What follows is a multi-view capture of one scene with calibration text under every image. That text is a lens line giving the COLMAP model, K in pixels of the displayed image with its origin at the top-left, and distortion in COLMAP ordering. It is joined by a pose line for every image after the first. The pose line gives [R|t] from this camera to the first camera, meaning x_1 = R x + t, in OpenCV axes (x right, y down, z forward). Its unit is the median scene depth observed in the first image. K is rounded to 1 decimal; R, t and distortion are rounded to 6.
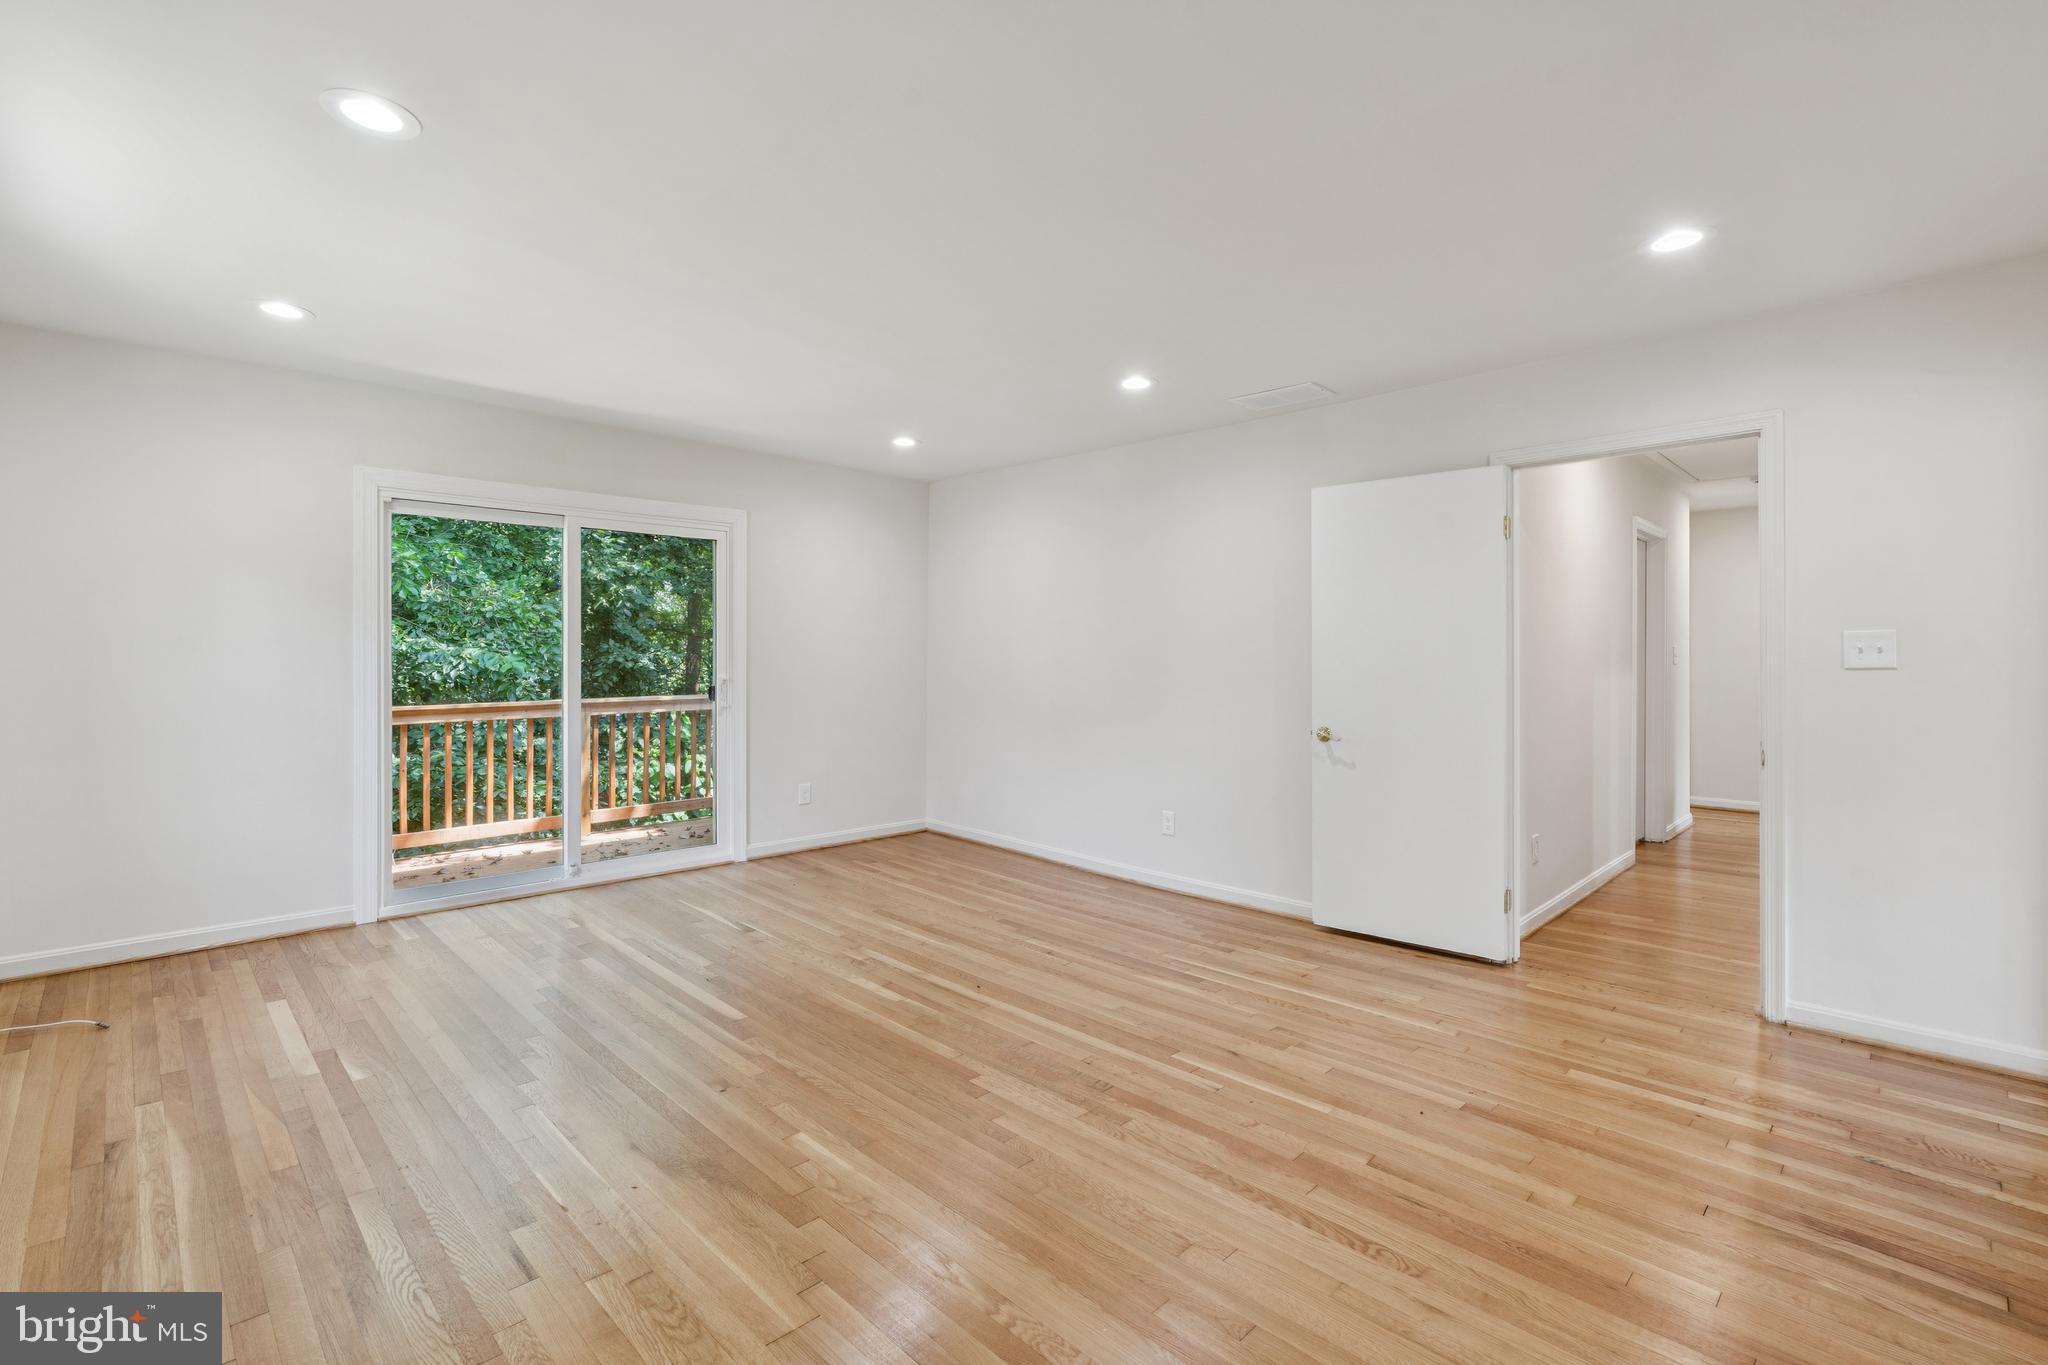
lens RADIAL K [[913.1, 0, 1017.1], [0, 913.1, 668.4], [0, 0, 1]] dist [-0.008931, -0.000543]
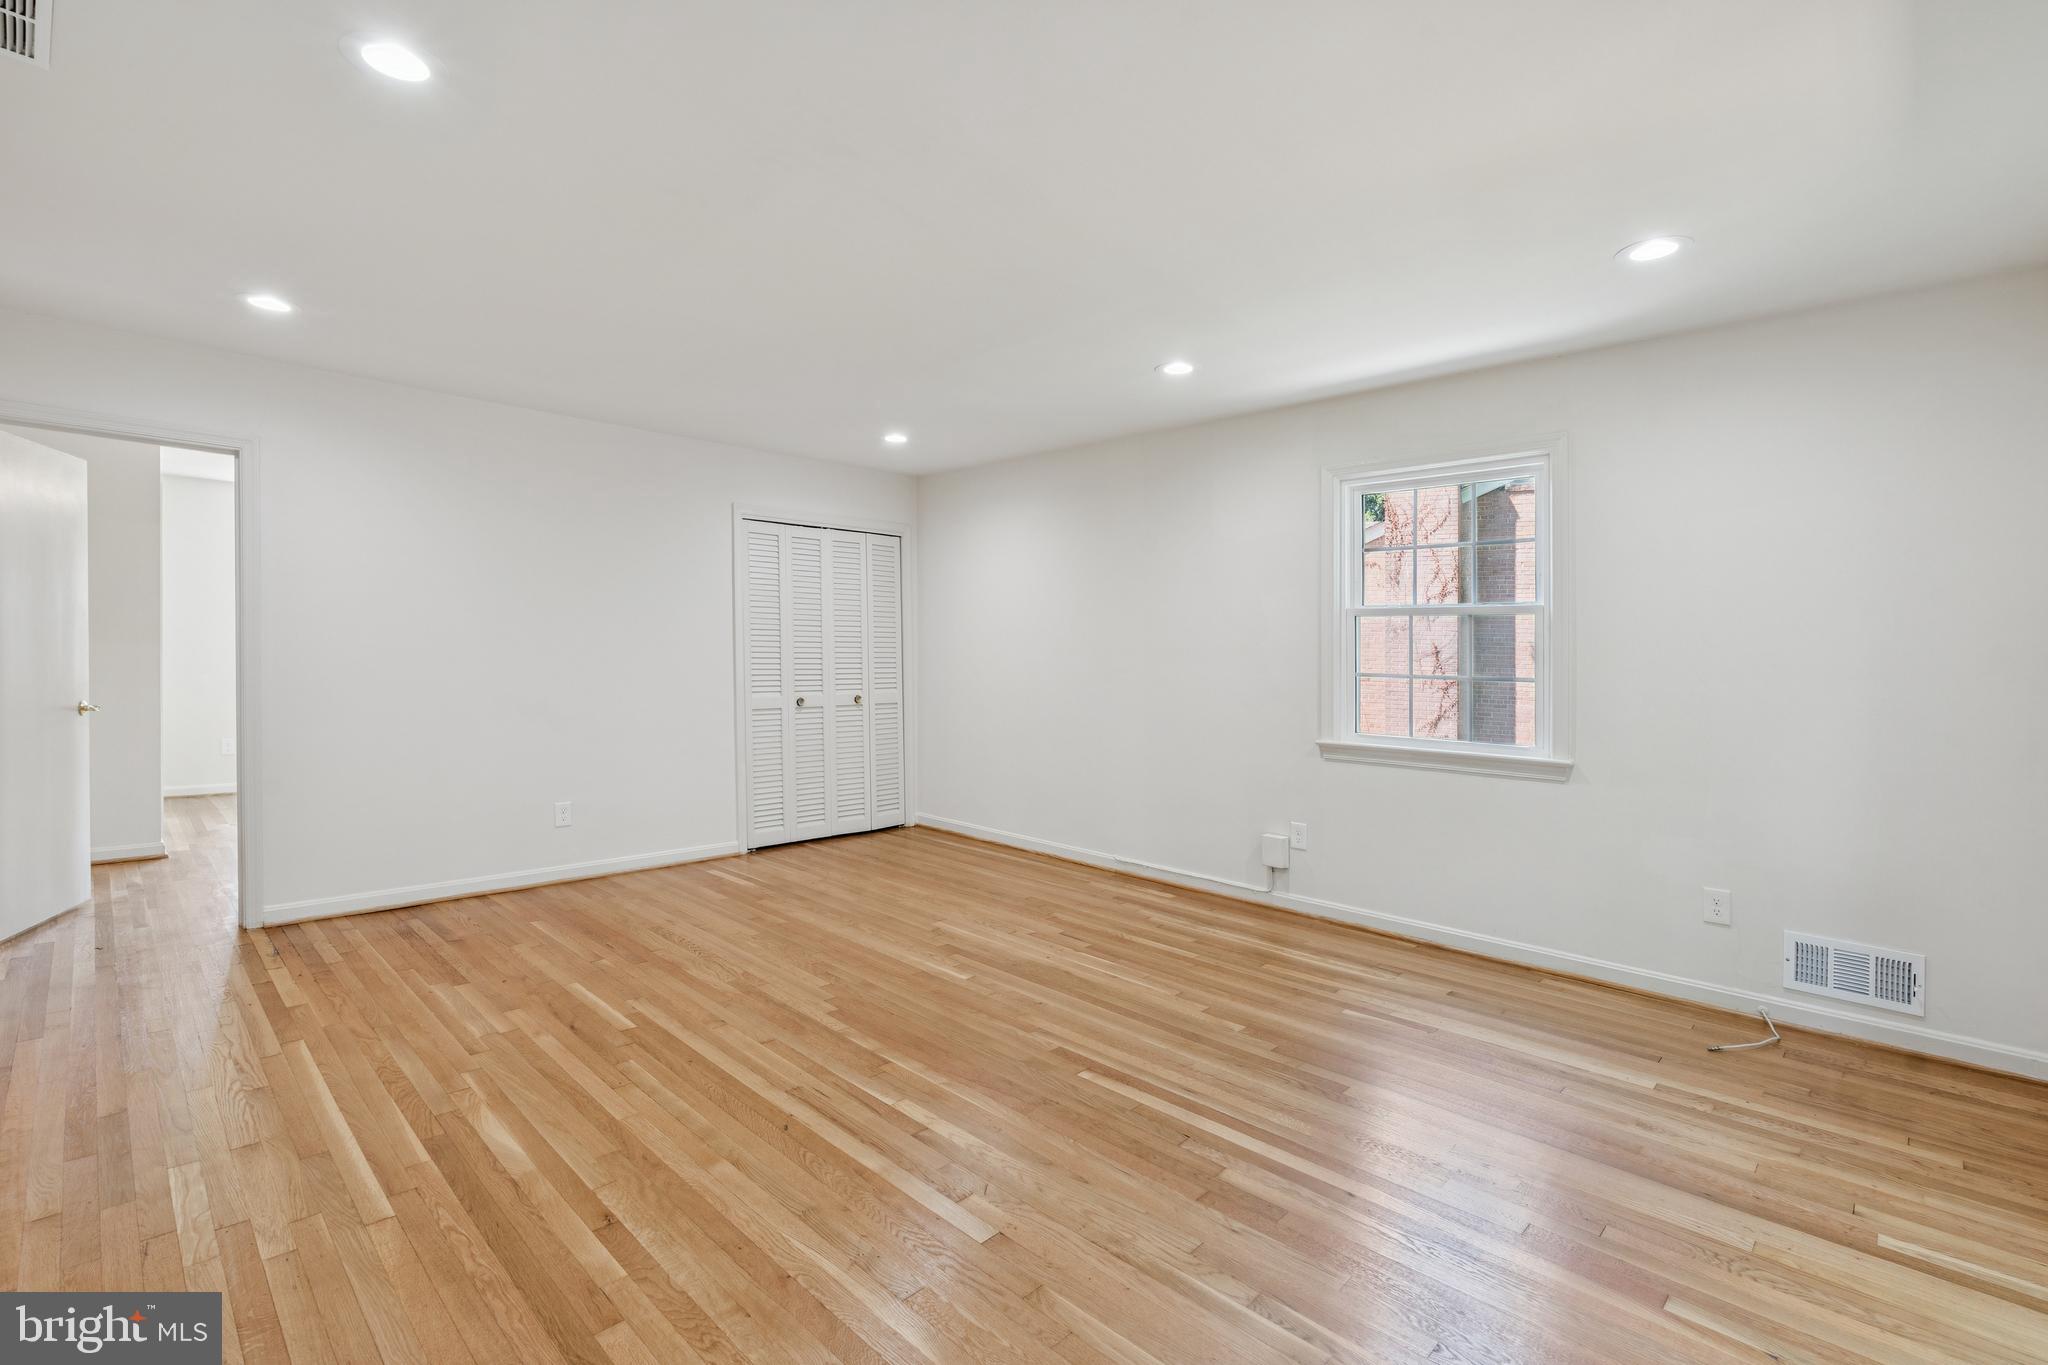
lens RADIAL K [[913.1, 0, 1017.1], [0, 913.1, 668.4], [0, 0, 1]] dist [-0.008931, -0.000543]
pose [[-0.999454, -0.029867, -0.014112, -0.224013], [-0.030209, 0.999239, 0.024673, -0.019643], [0.013365, 0.025086, -0.999596, 1.926608]]
